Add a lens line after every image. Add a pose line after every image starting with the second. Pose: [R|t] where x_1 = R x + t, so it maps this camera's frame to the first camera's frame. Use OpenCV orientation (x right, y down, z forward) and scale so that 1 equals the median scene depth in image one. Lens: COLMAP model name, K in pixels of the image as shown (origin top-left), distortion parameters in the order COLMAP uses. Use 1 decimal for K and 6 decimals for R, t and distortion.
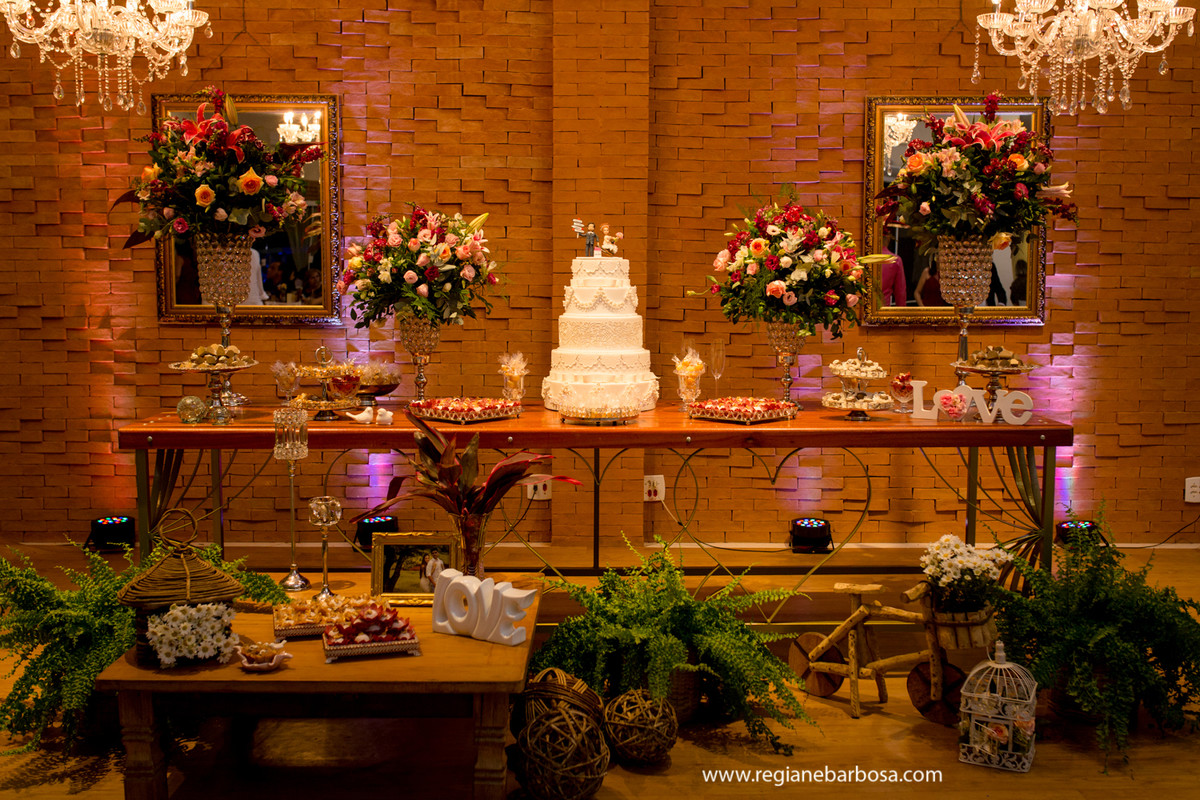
lens RADIAL K [[1201.9, 0, 619.4], [0, 1201.9, 393.3], [0, 0, 1]] dist [-0.006518, 0.010649]
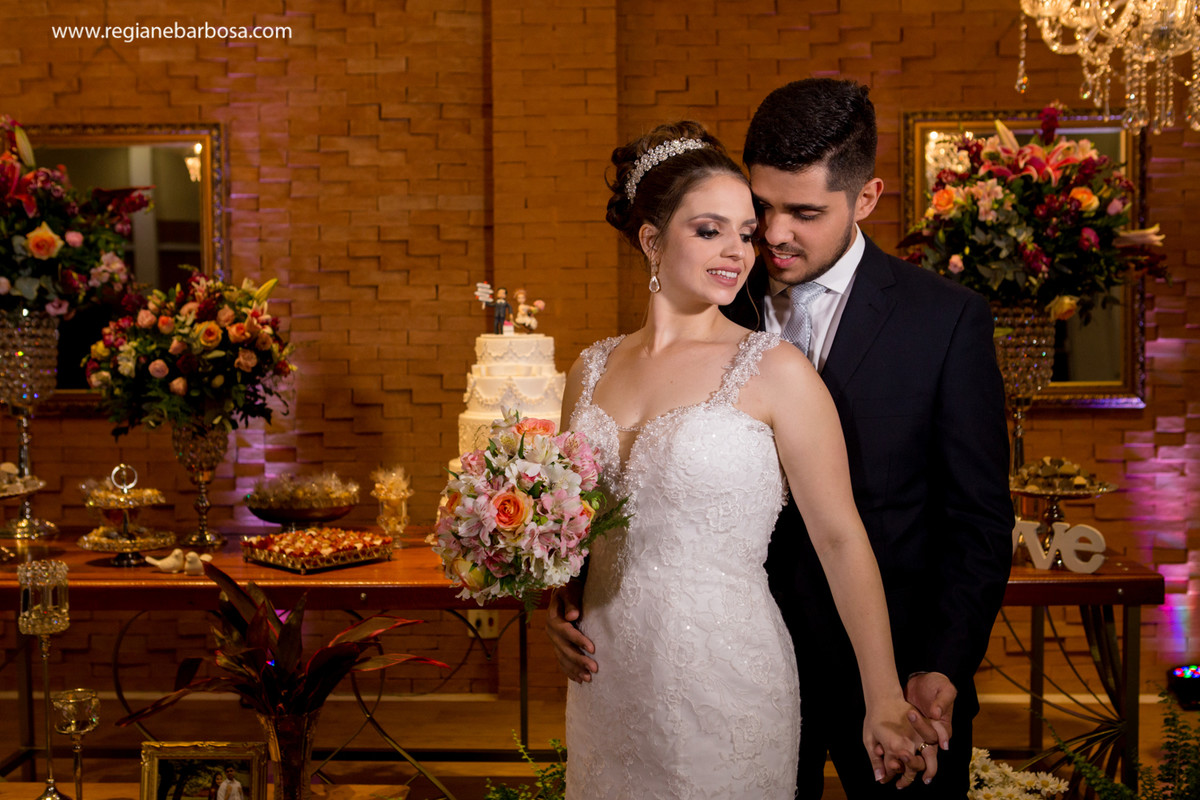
lens RADIAL K [[1410.9, 0, 600.0], [0, 1410.9, 400.0], [0, 0, 1]] dist [-0.083374, 0.191630]
pose [[0.998573, -0.008270, -0.052759, 0.083901], [0.006047, 0.999093, -0.042149, -0.037621], [0.053060, 0.041770, 0.997717, 0.149001]]
